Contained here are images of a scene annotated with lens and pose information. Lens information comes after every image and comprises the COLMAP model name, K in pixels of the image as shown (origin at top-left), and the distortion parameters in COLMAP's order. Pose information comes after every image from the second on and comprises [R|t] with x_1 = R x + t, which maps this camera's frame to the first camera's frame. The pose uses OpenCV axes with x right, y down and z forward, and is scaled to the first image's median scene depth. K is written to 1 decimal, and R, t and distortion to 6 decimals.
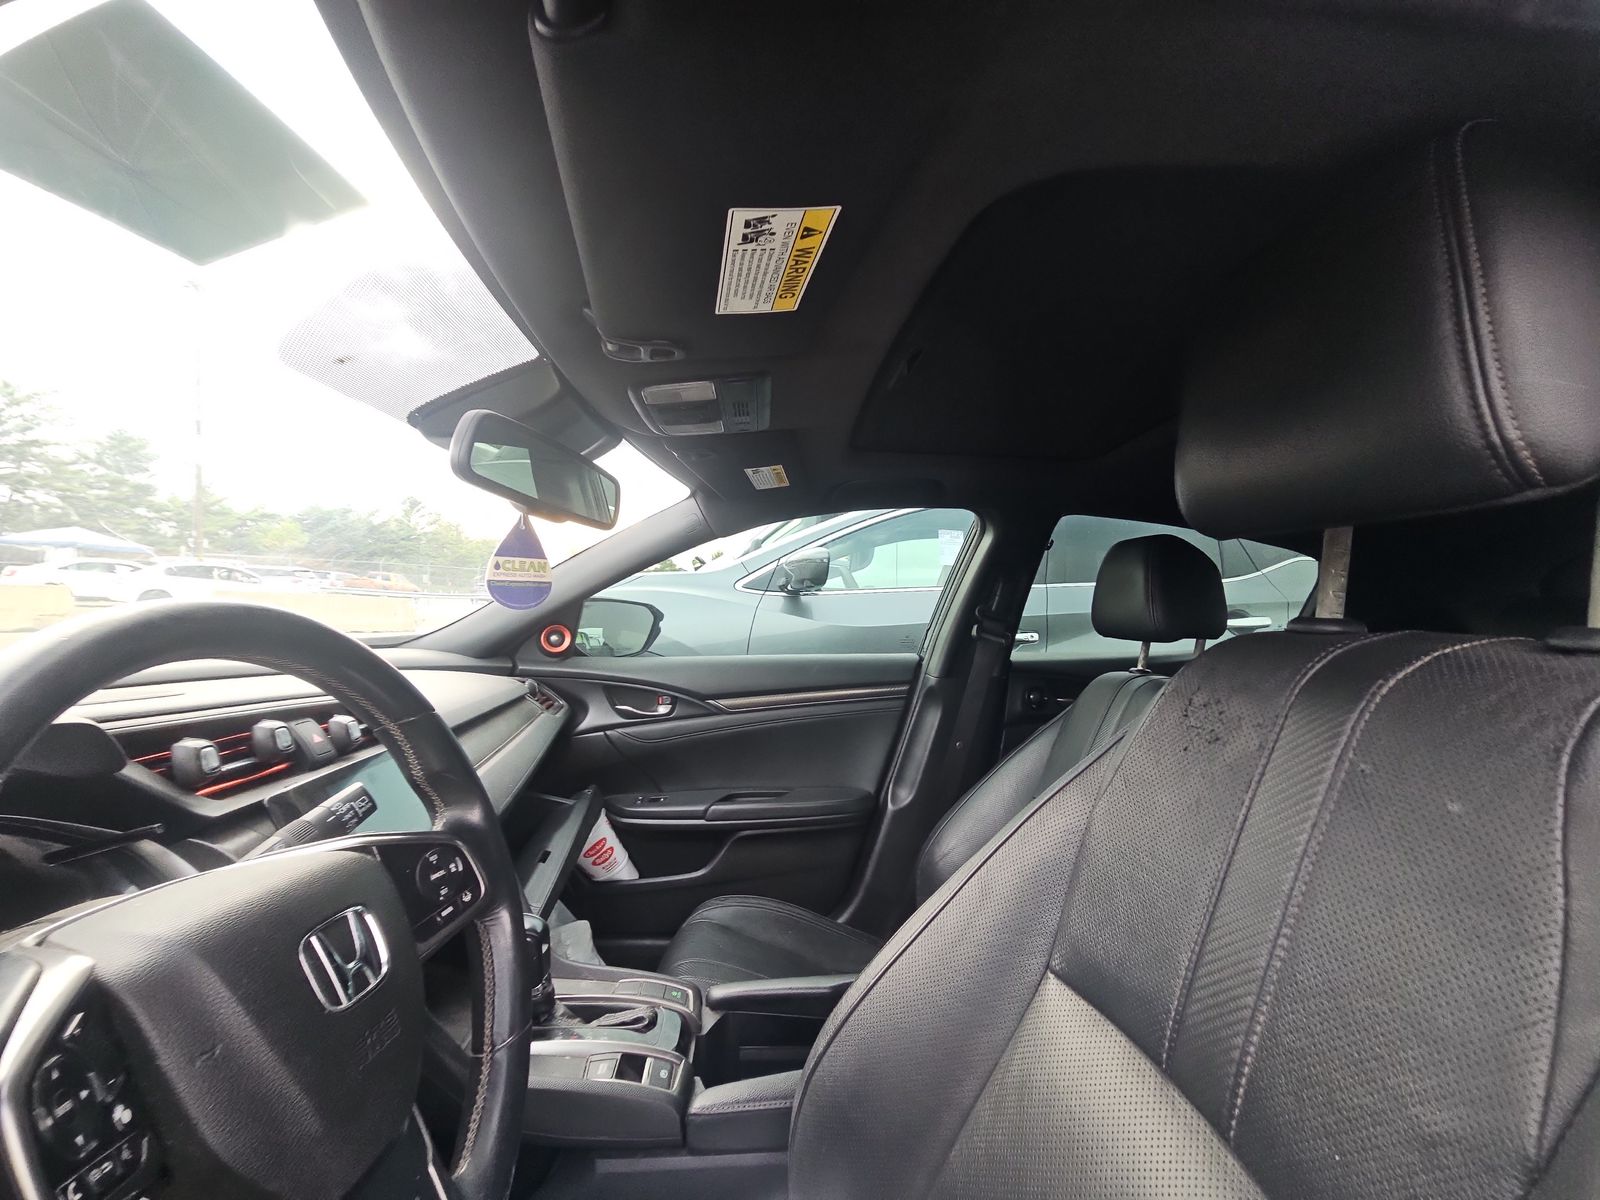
lens RADIAL K [[646.2, 0, 804.2], [0, 646.2, 587.3], [0, 0, 1]] dist [0.014283, -0.013583]
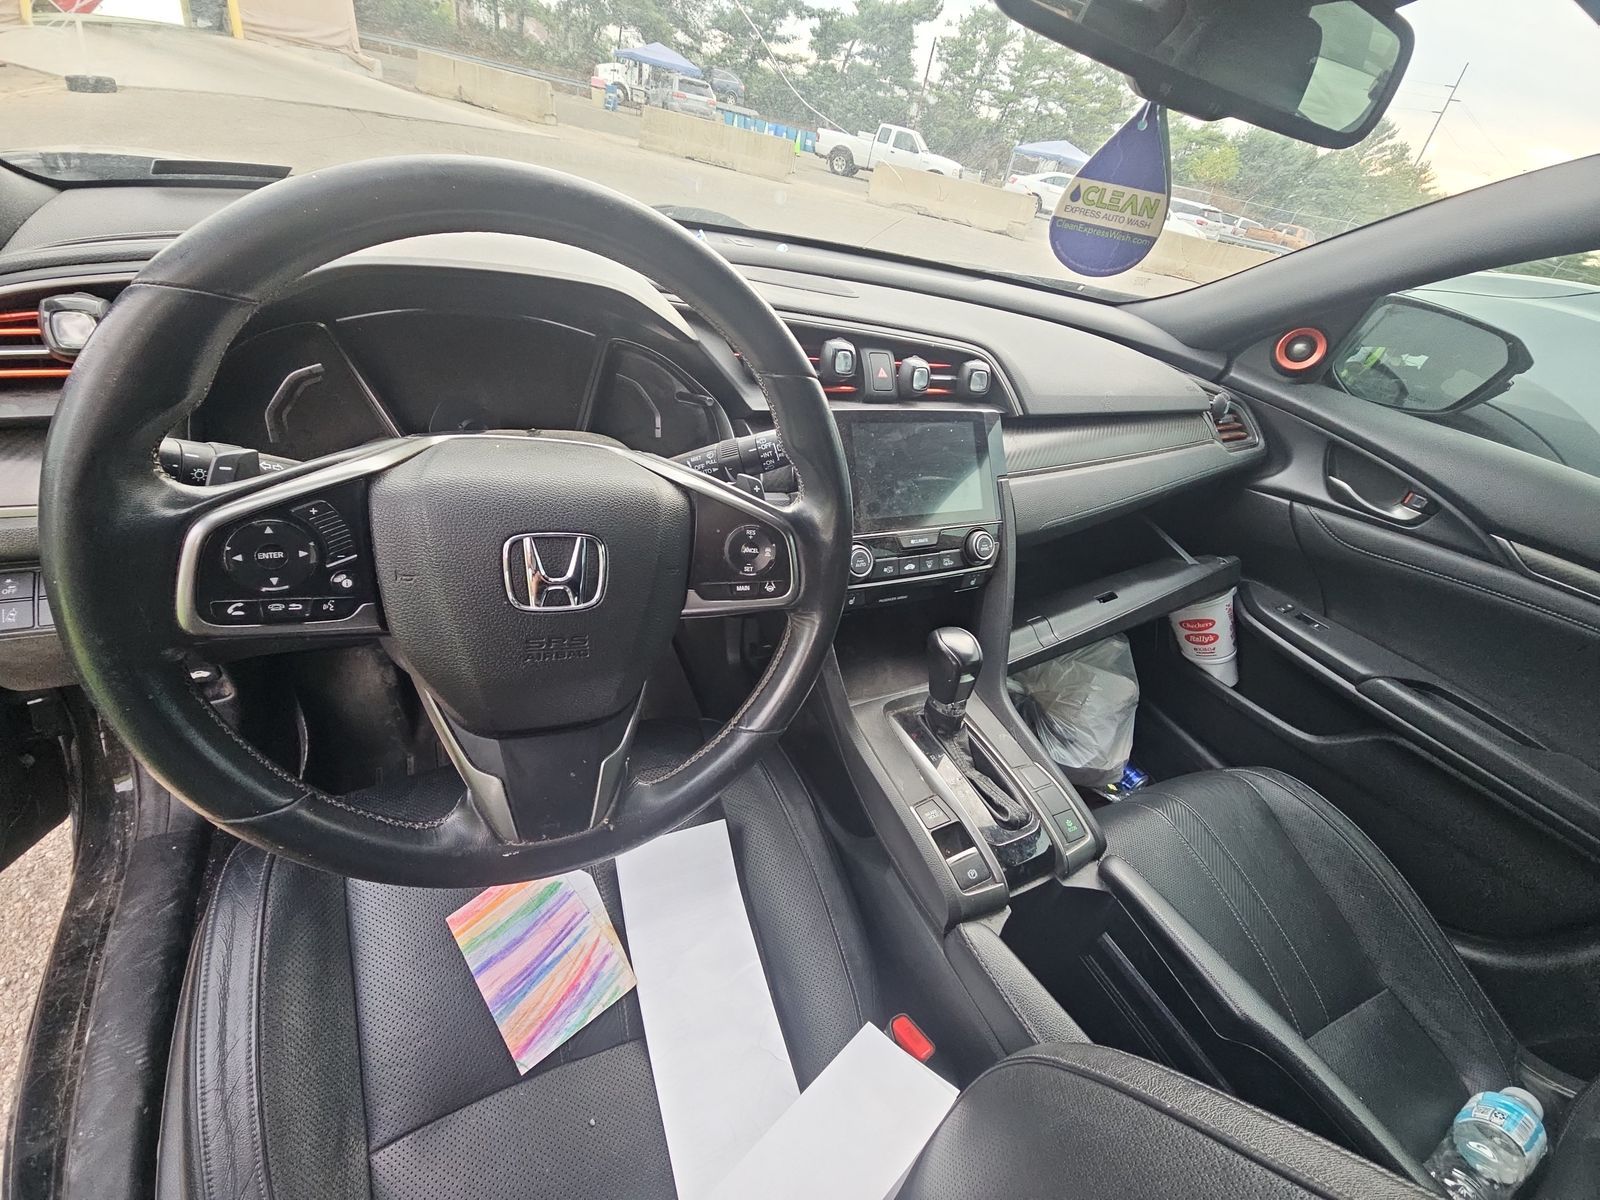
lens RADIAL K [[646.2, 0, 804.2], [0, 646.2, 587.3], [0, 0, 1]] dist [0.014283, -0.013583]
pose [[0.394958, 0.553914, -0.732931, 0.111518], [-0.146532, 0.825561, 0.544957, -0.021110], [0.906938, -0.107837, 0.407228, 0.420169]]
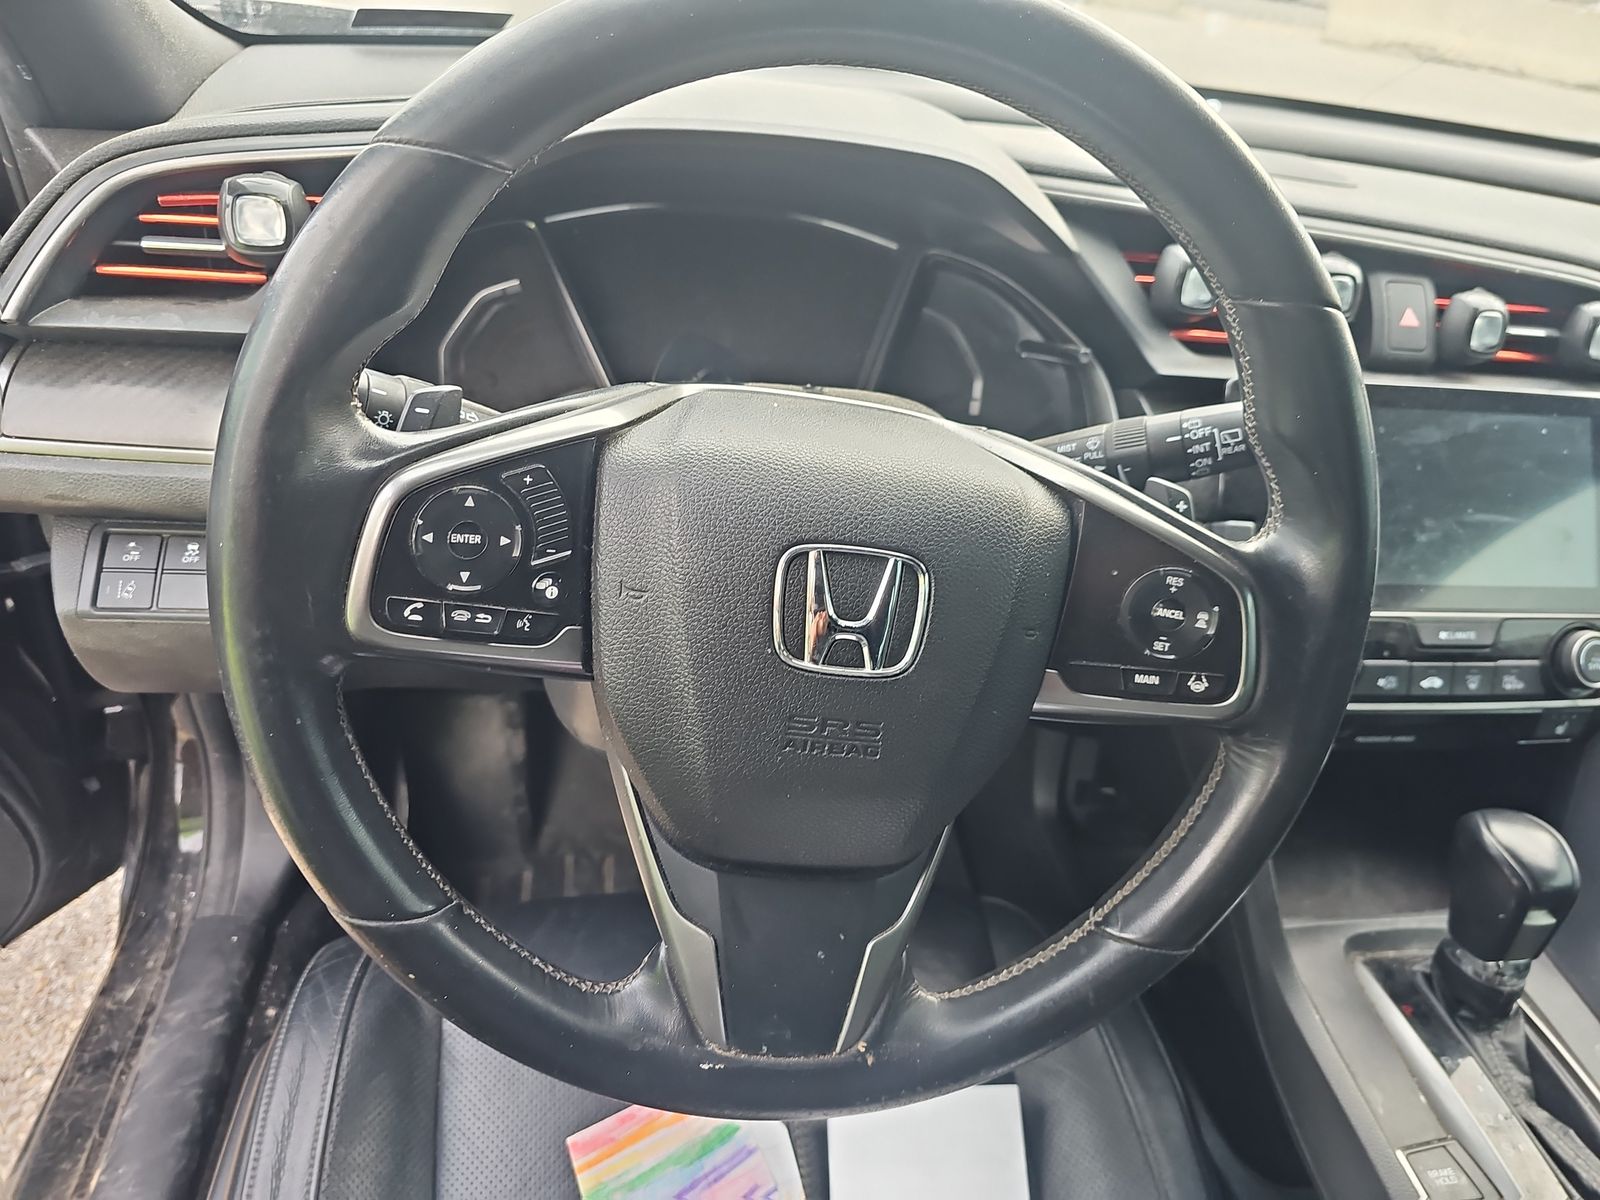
lens RADIAL K [[1083.6, 0, 796.3], [0, 1083.6, 599.0], [0, 0, 1]] dist [-0.010163, -0.002362]
pose [[0.085722, 0.526917, -0.845583, 0.084506], [-0.083176, 0.849529, 0.520944, 0.003705], [0.992841, 0.025676, 0.116650, 0.369583]]
